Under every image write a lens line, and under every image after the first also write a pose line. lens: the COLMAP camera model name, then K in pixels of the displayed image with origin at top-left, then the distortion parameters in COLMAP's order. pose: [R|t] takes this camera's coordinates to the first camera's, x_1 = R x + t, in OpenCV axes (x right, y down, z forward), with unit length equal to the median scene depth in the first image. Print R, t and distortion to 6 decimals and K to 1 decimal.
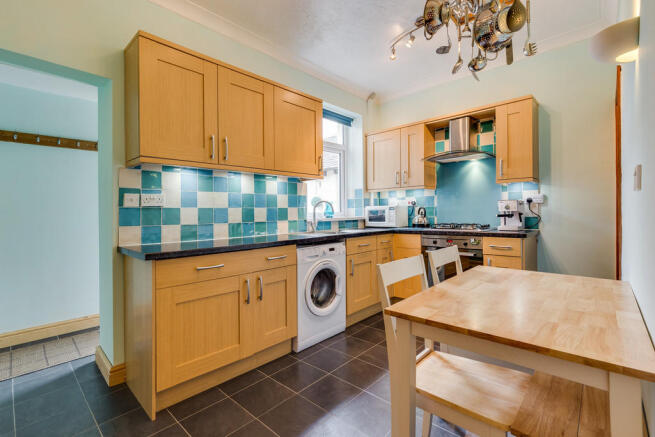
lens RADIAL K [[296.1, 0, 327.5], [0, 296.1, 218.5], [0, 0, 1]] dist [0.011775, -0.000200]
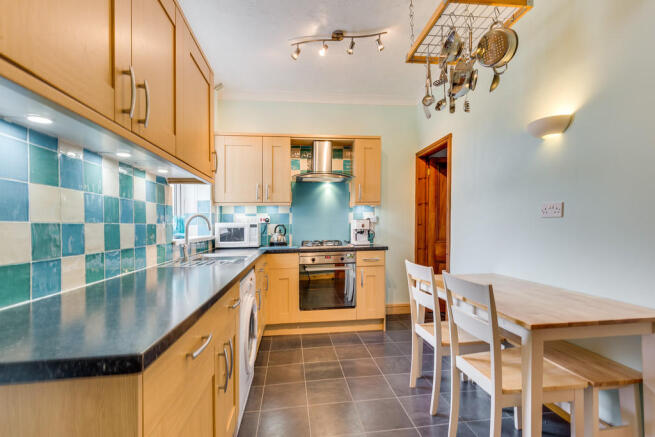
lens RADIAL K [[295.8, 0, 328.6], [0, 295.8, 241.7], [0, 0, 1]] dist [0.000346, -0.000153]
pose [[0.637613, -0.035703, 0.769529, -0.377719], [0.019695, 0.999354, 0.030048, -0.010431], [-0.770105, -0.004003, 0.637905, 0.319883]]
